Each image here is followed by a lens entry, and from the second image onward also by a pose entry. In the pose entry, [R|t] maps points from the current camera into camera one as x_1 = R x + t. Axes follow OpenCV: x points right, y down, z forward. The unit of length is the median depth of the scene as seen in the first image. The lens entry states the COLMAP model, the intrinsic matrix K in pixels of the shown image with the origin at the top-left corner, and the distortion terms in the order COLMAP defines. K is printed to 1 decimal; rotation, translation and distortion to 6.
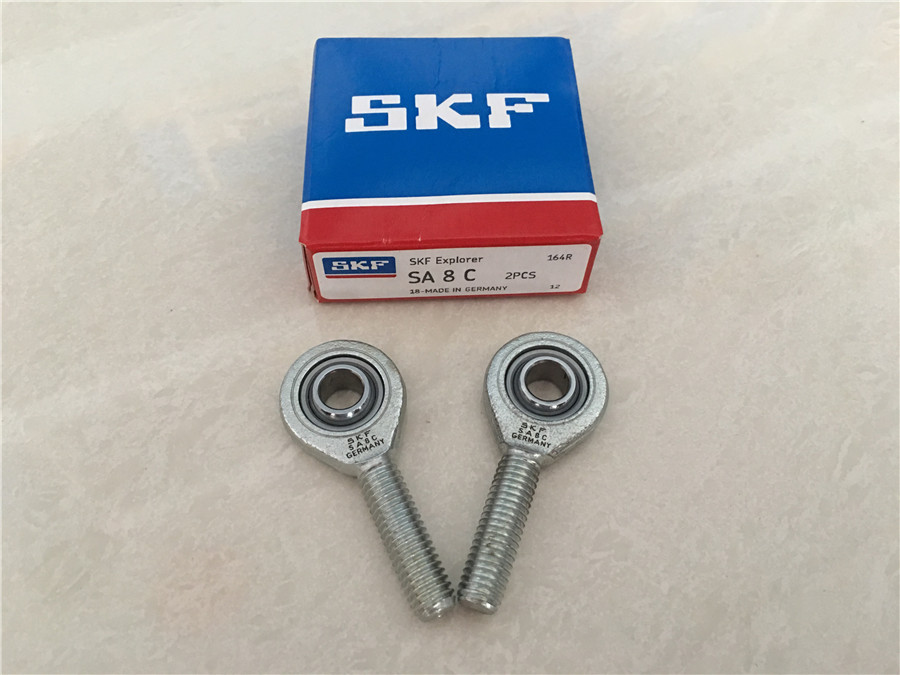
lens RADIAL K [[676.8, 0, 453.7], [0, 676.8, 337.2], [0, 0, 1]] dist [0.031996, -0.049386]
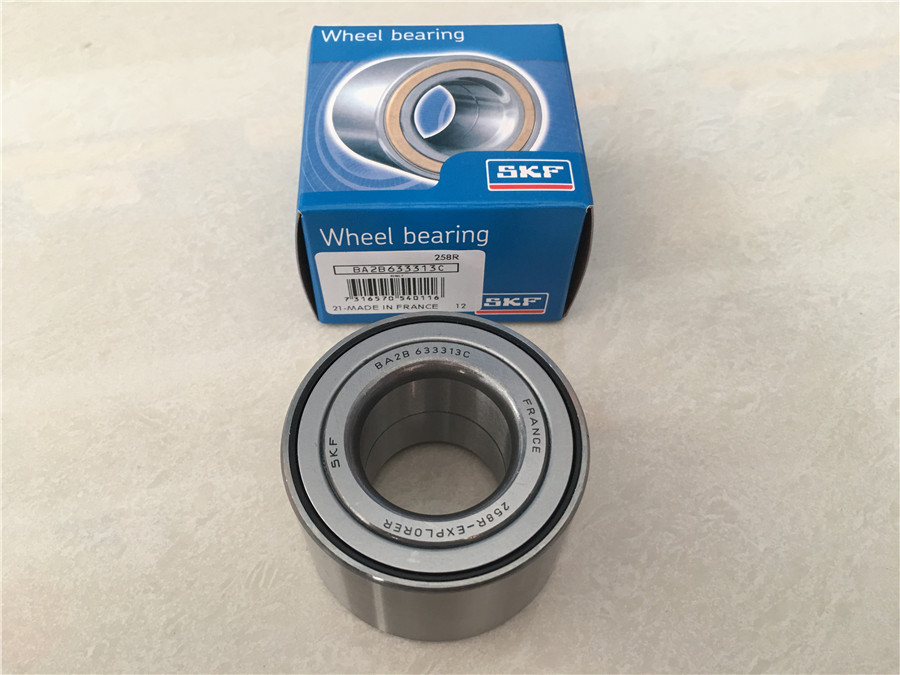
lens RADIAL K [[676.8, 0, 442.1], [0, 676.8, 337.0], [0, 0, 1]] dist [0.031996, -0.049386]
pose [[0.967020, 0.065011, -0.246265, 0.008178], [-0.026691, 0.987419, 0.155857, -0.236432], [0.253299, -0.144143, 0.956589, -0.384032]]
